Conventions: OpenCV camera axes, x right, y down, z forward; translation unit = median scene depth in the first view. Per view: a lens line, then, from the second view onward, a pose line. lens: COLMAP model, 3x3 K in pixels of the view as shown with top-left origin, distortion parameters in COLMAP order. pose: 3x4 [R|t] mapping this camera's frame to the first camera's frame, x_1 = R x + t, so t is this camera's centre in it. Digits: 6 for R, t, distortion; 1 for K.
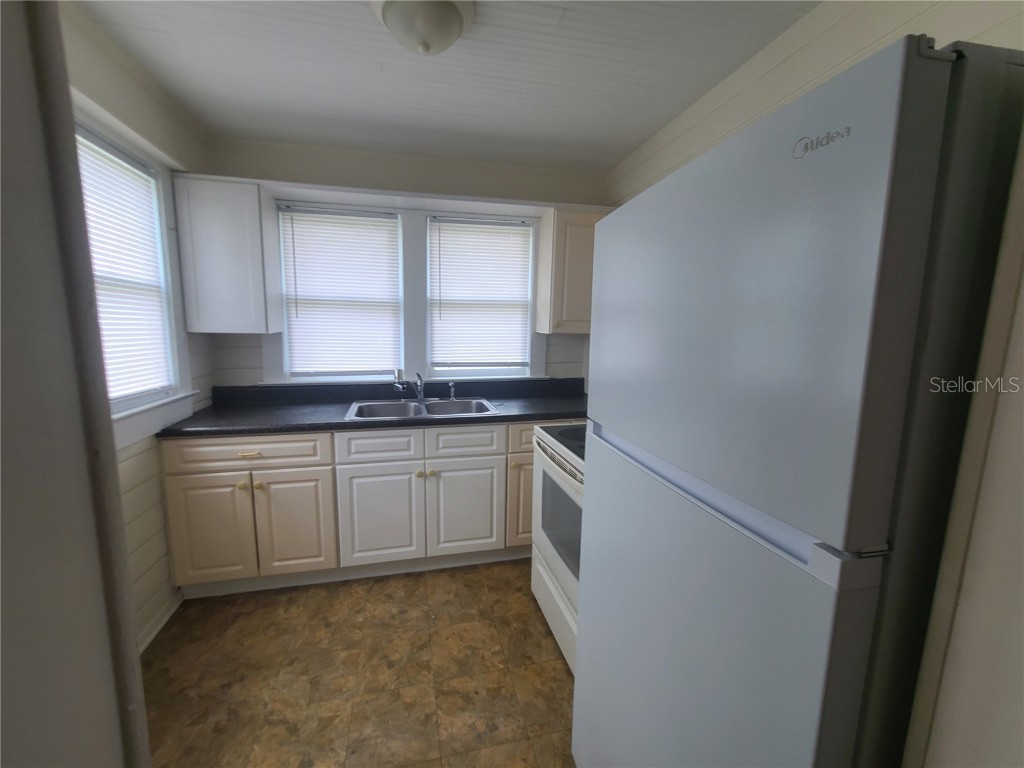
lens RADIAL K [[416.6, 0, 505.8], [0, 416.6, 383.5], [0, 0, 1]] dist [0.000558, 0.003675]
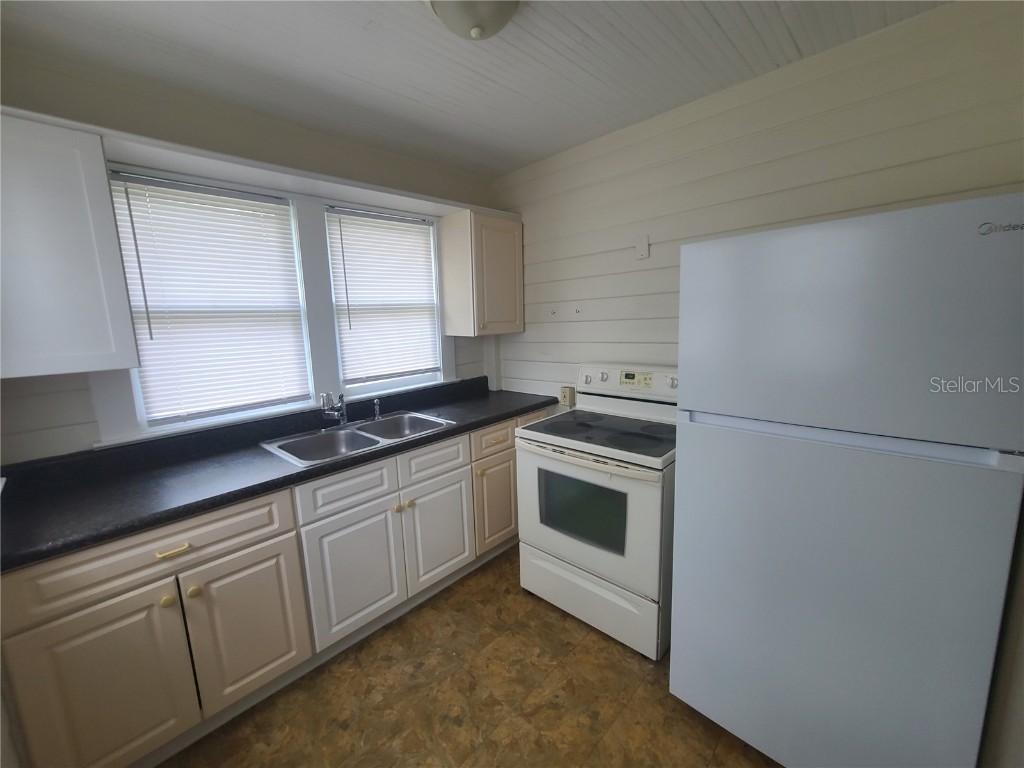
lens RADIAL K [[416.6, 0, 505.8], [0, 416.6, 383.5], [0, 0, 1]] dist [0.000558, 0.003675]
pose [[0.841193, -0.130667, 0.524710, -0.439609], [0.120626, 0.991257, 0.053468, -0.061358], [-0.527109, 0.018317, 0.849600, 0.134819]]
